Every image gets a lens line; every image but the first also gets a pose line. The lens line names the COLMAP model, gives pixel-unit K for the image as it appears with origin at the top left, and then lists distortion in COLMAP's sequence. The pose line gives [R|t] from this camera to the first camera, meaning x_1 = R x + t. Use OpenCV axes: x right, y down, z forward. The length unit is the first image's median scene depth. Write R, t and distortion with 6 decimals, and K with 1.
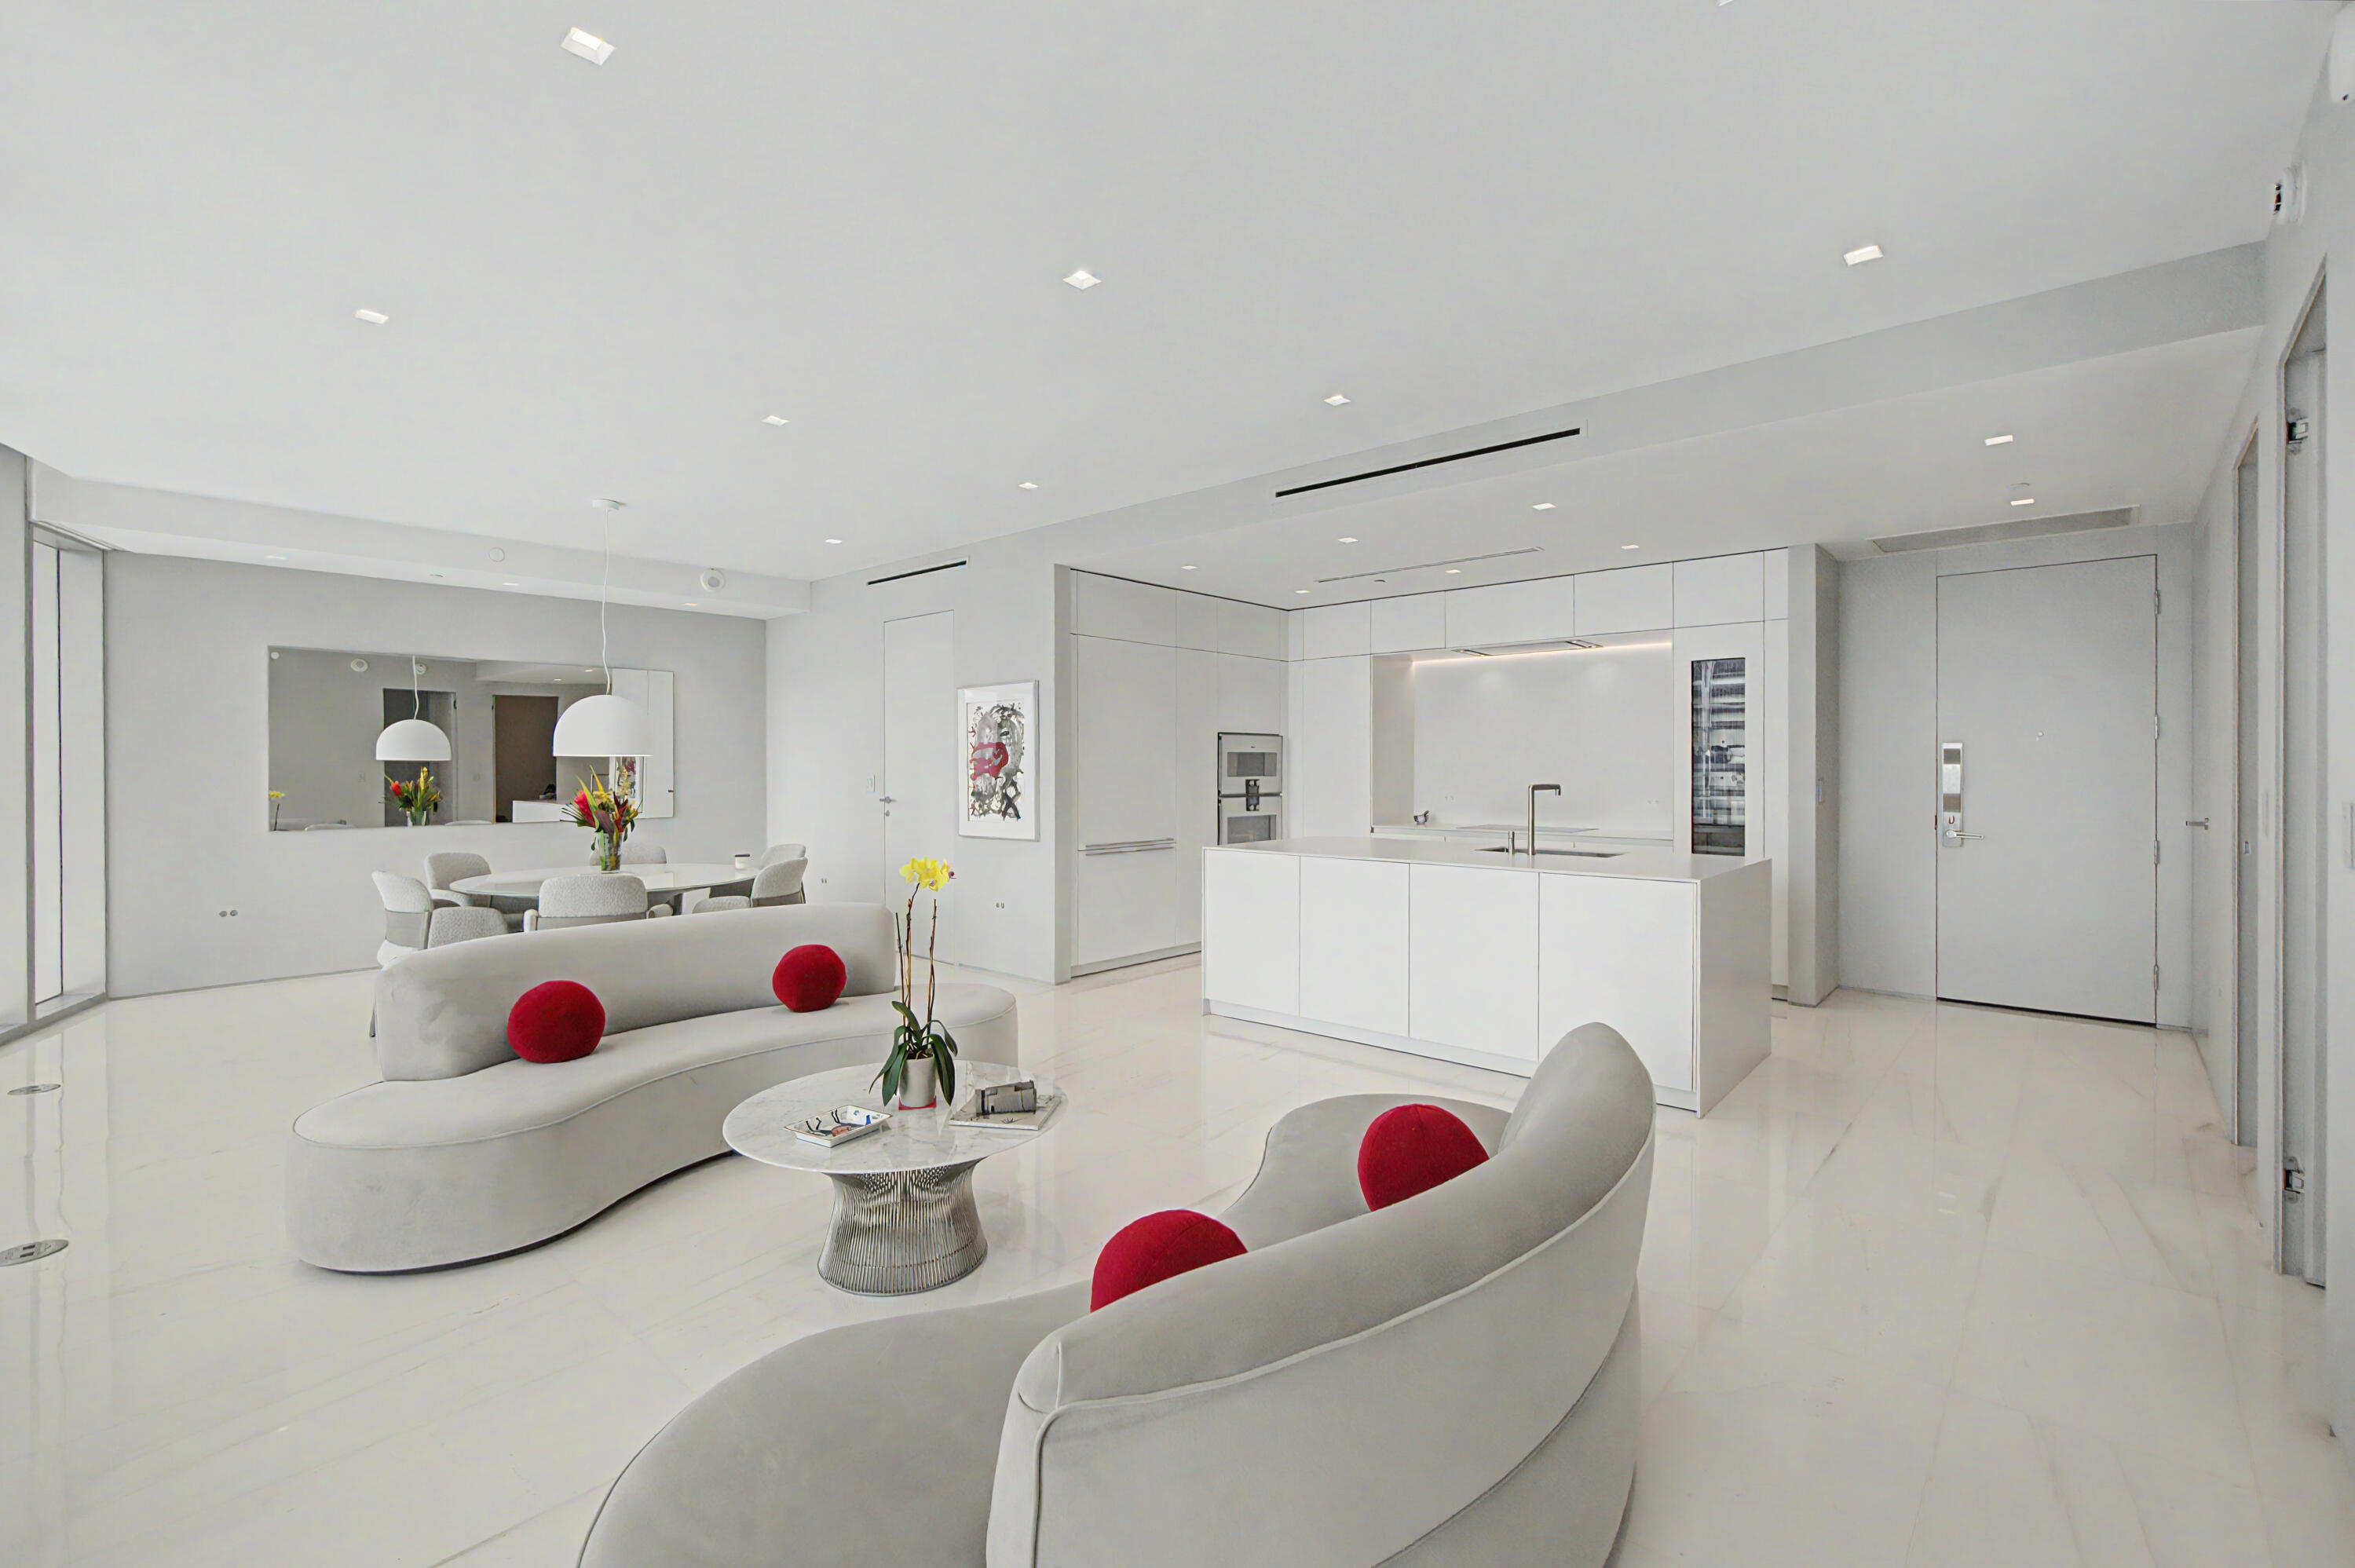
lens RADIAL K [[1026.0, 0, 1159.6], [0, 1026.0, 768.1], [0, 0, 1]] dist [-0.002405, 0.000956]
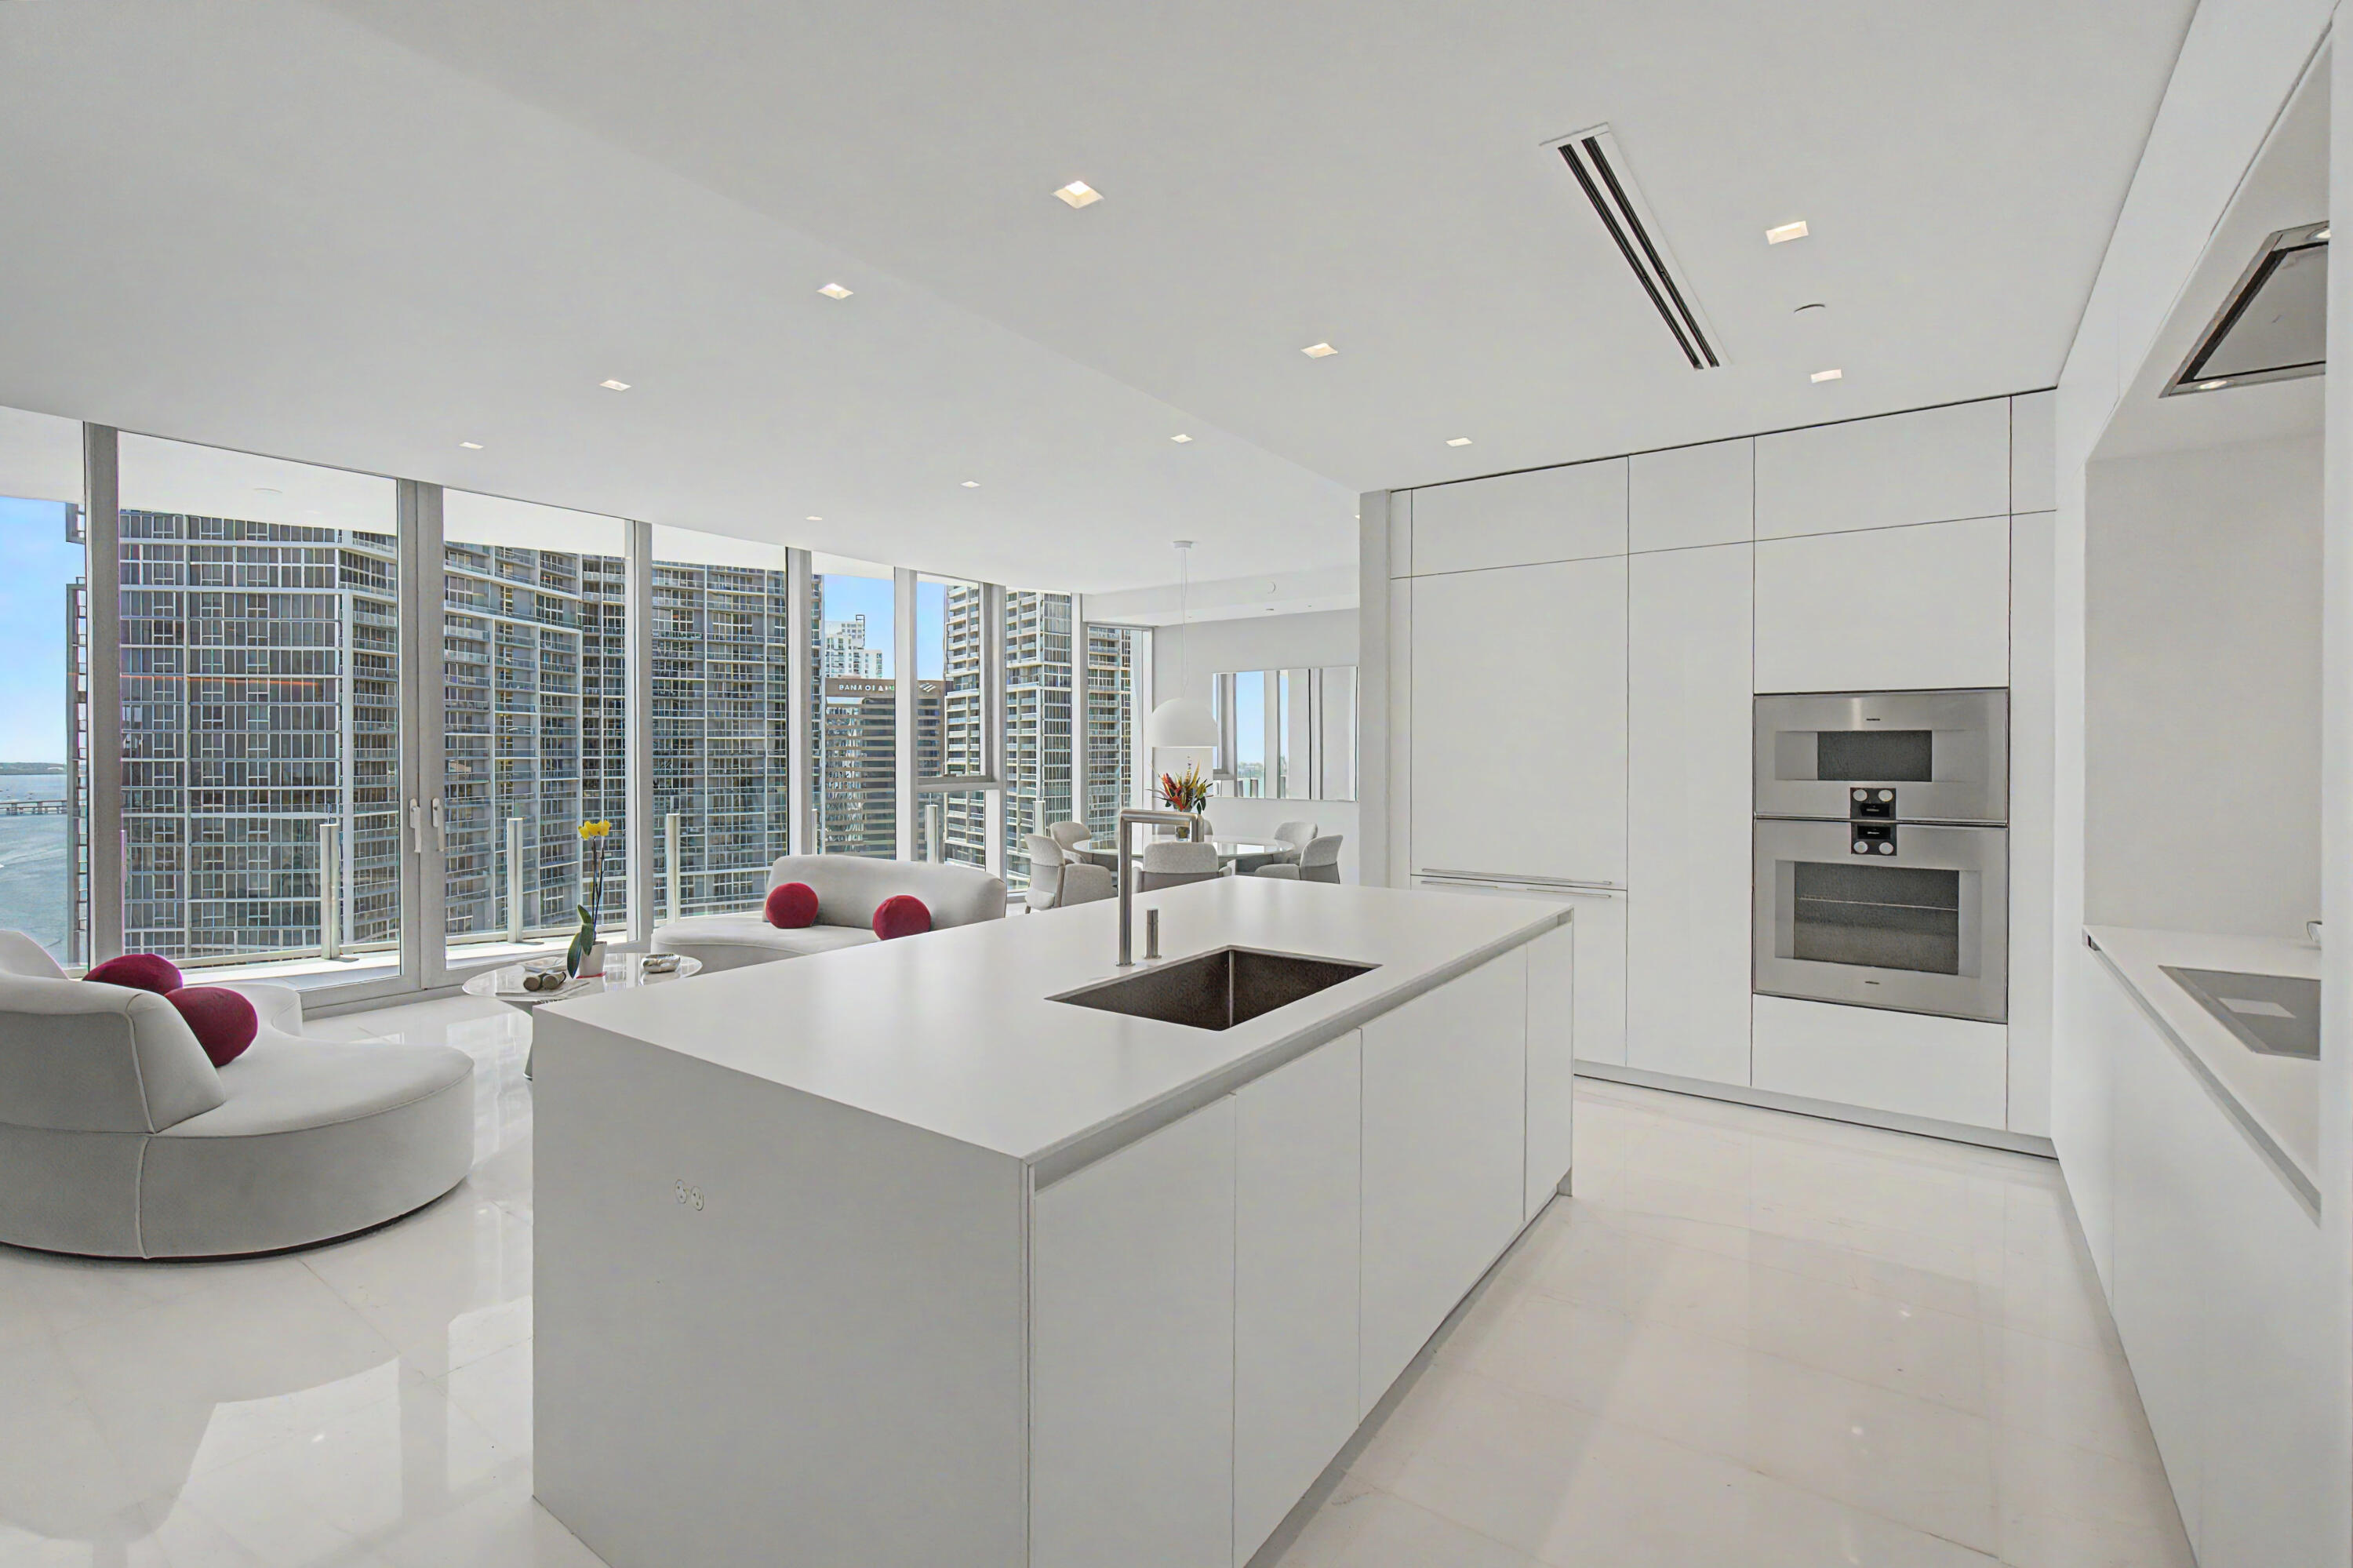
lens RADIAL K [[1037.4, 0, 1169.5], [0, 1037.4, 758.0], [0, 0, 1]] dist [0.000316, 0.001518]
pose [[0.116943, 0.008848, -0.993099, 0.624395], [-0.001127, 0.999961, 0.008777, -0.007983], [0.993138, 0.000093, 0.116948, 0.734697]]
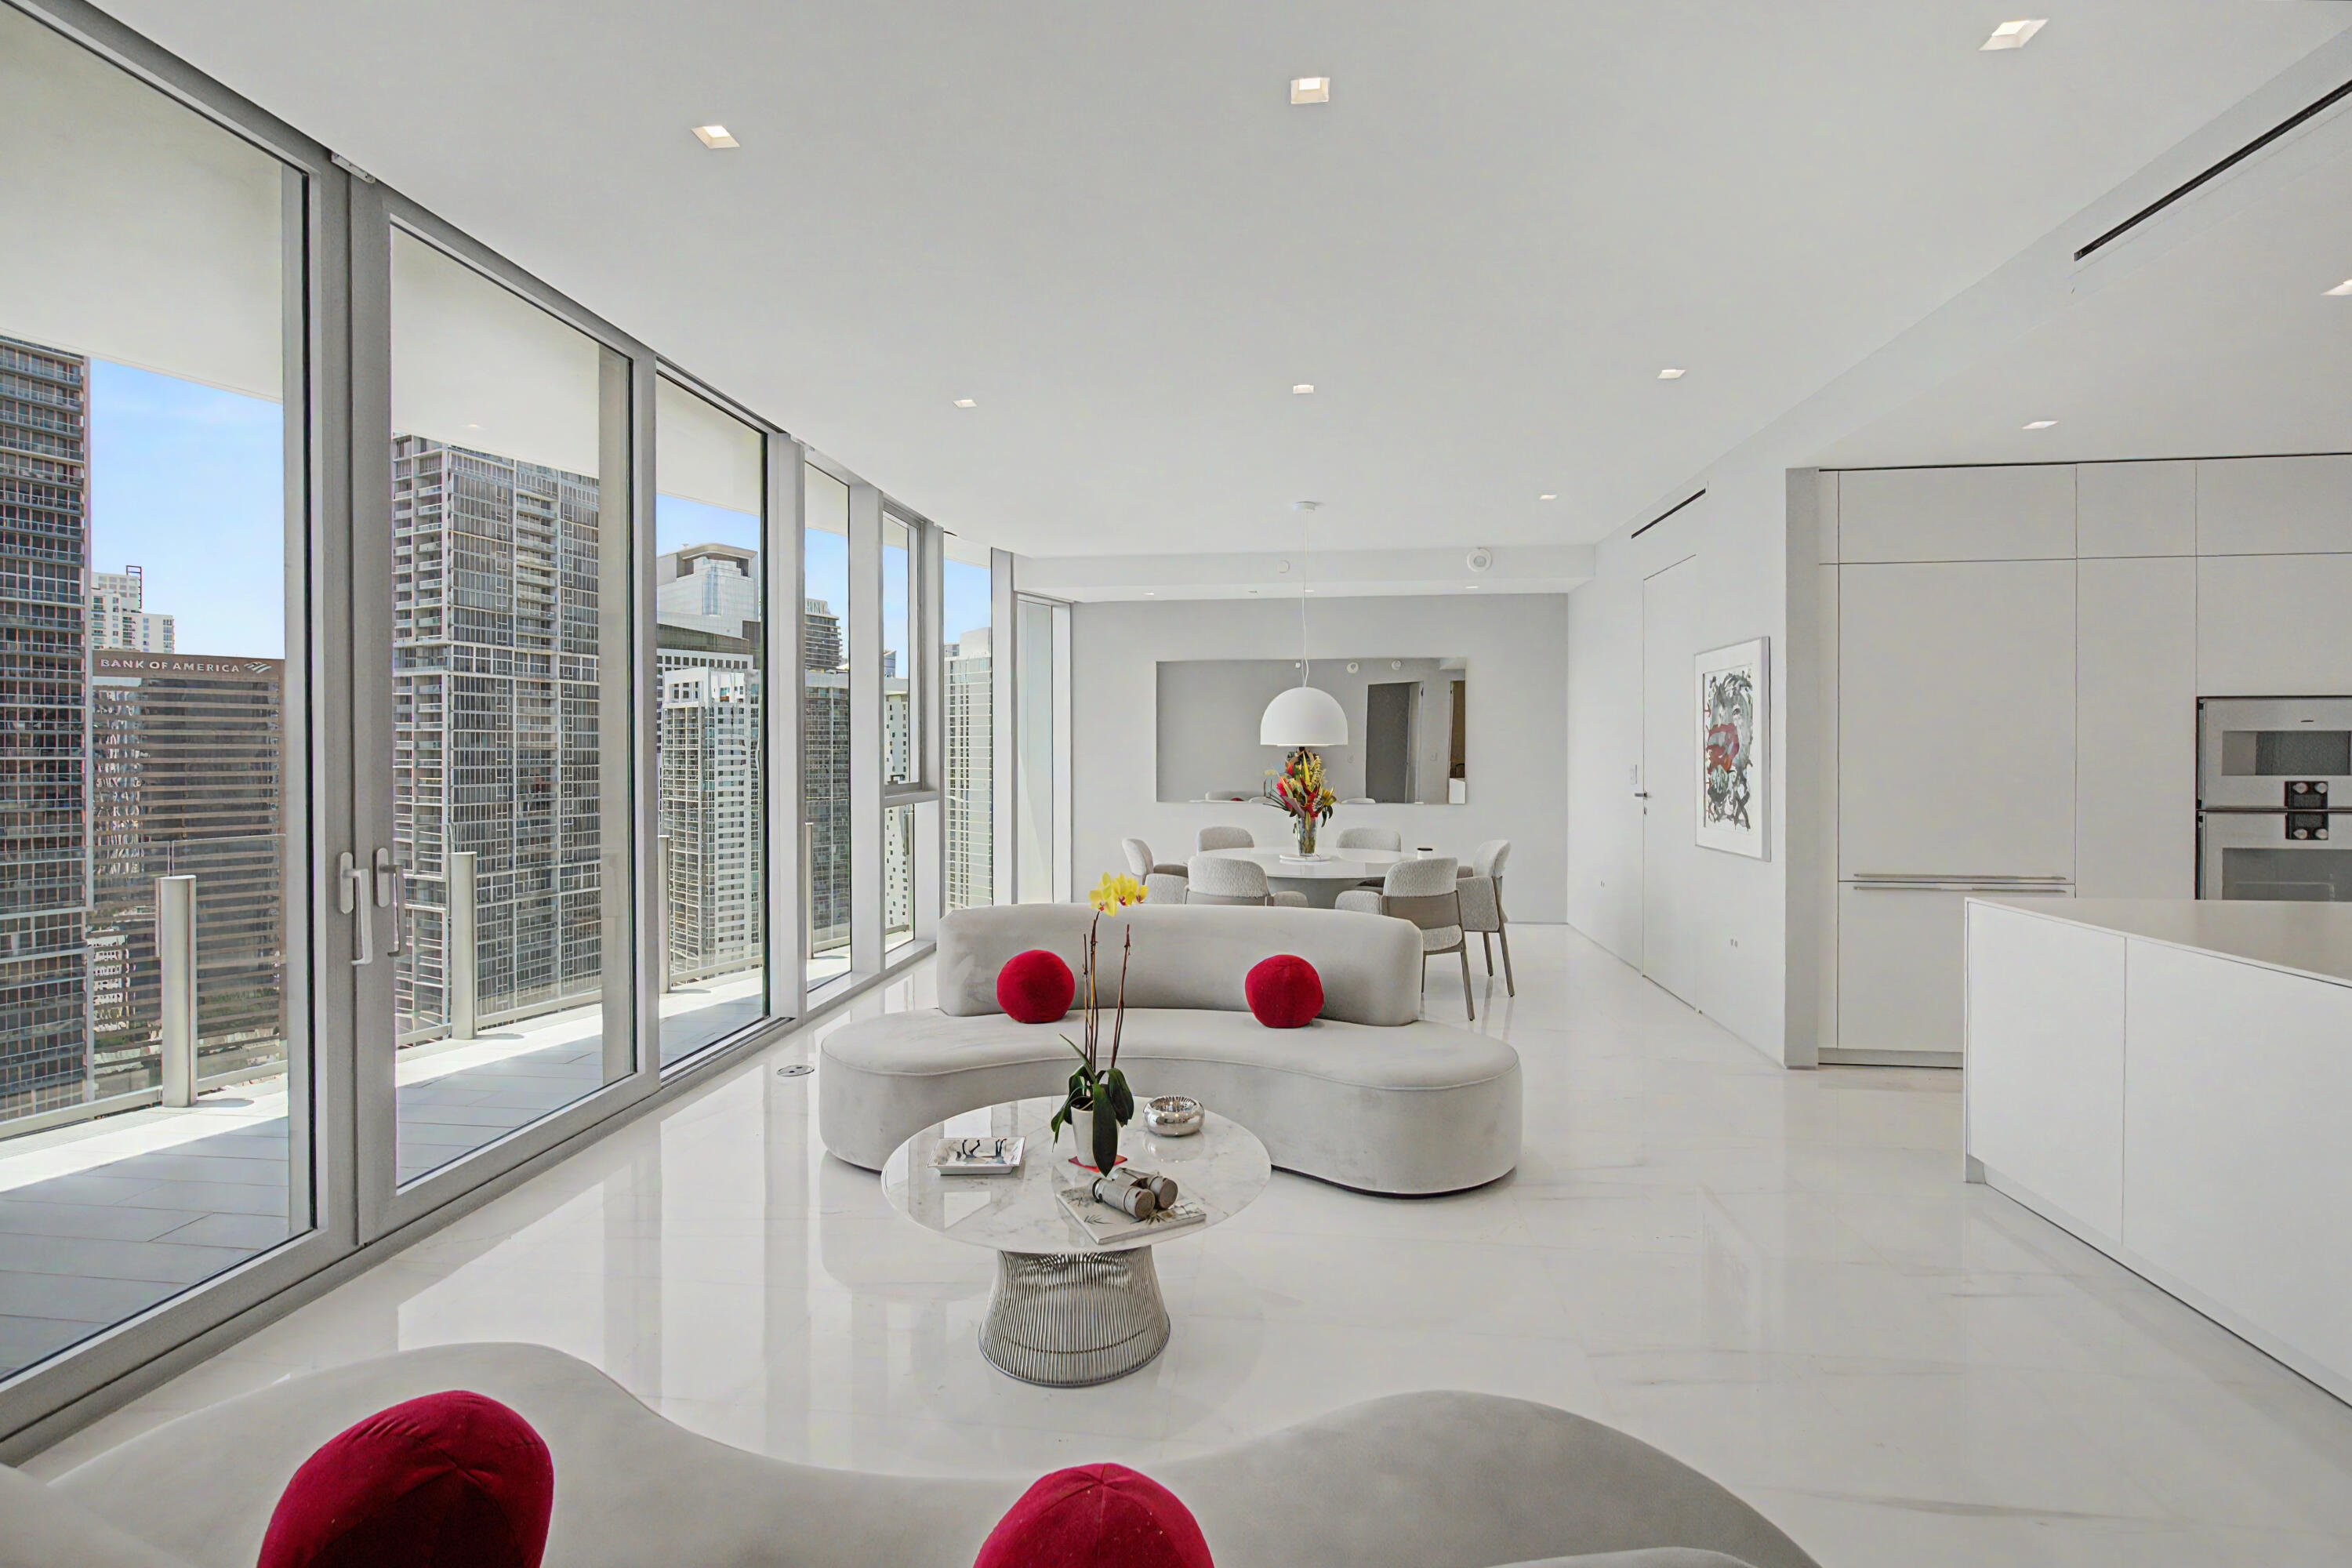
lens RADIAL K [[1029.2, 0, 1176.6], [0, 1029.2, 751.6], [0, 0, 1]] dist [-0.006989, 0.002565]
pose [[0.586138, 0.003511, -0.810204, 0.211570], [-0.000973, 0.999993, 0.003630, -0.007223], [0.810211, -0.001339, 0.586137, 0.237991]]
